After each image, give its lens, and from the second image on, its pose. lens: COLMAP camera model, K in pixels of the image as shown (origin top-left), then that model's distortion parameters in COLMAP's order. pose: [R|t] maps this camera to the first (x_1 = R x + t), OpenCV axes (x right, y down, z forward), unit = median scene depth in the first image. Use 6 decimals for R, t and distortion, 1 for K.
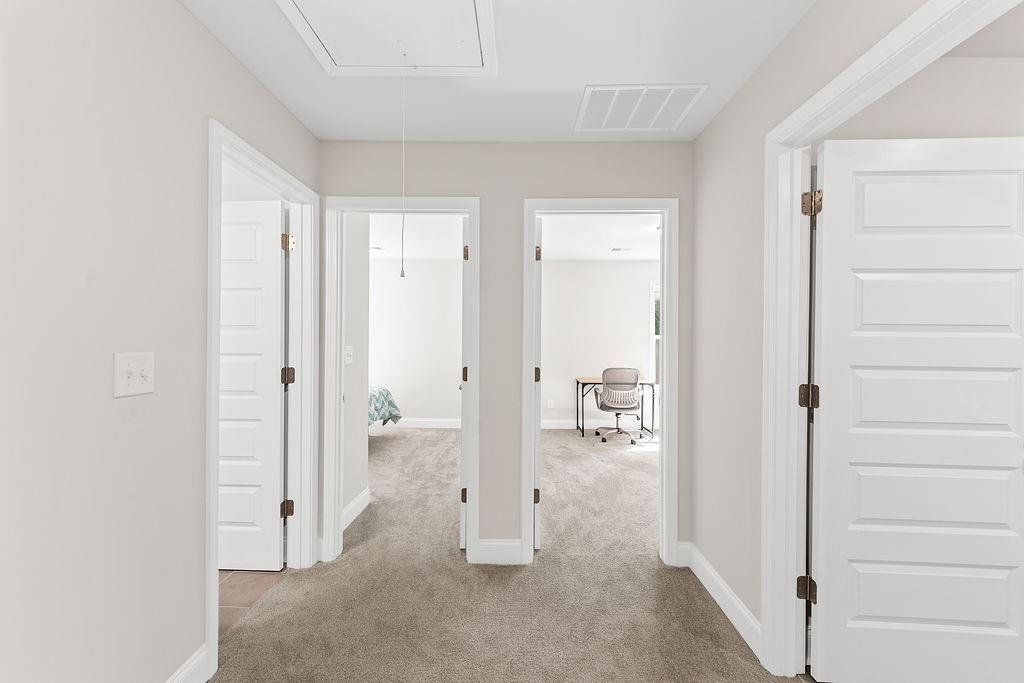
lens RADIAL K [[413.1, 0, 511.4], [0, 413.1, 343.2], [0, 0, 1]] dist [-0.003637, 0.000592]
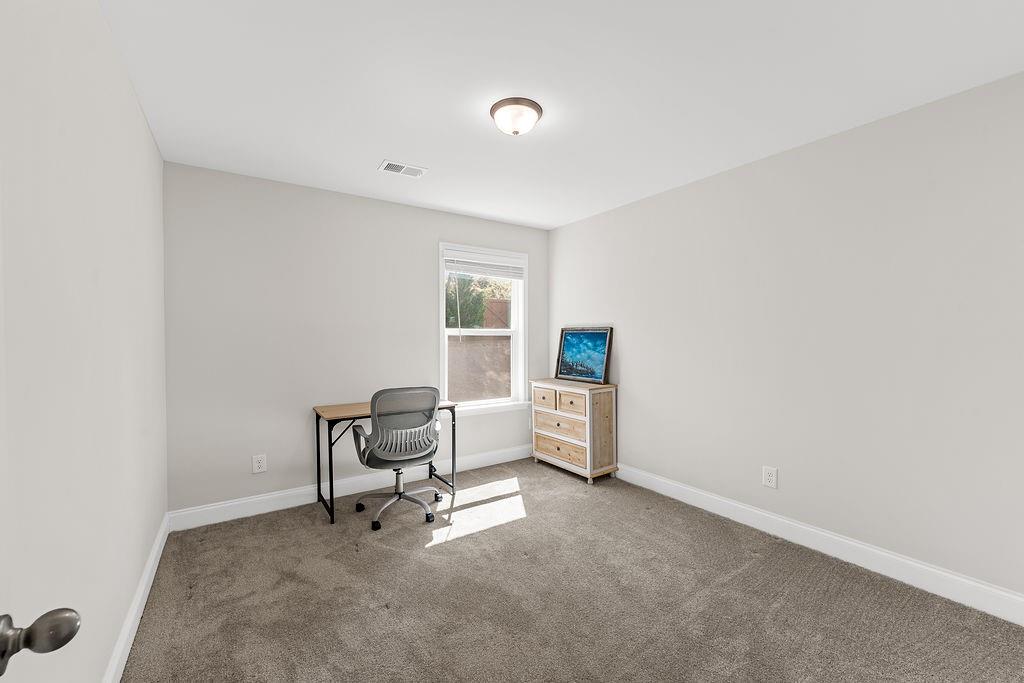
lens RADIAL K [[413.1, 0, 513.0], [0, 413.1, 345.1], [0, 0, 1]] dist [-0.003637, 0.000592]
pose [[0.816322, -0.017190, 0.577341, 0.066969], [0.007158, 0.999781, 0.019647, -0.003670], [-0.577553, -0.011906, 0.816267, 0.470245]]
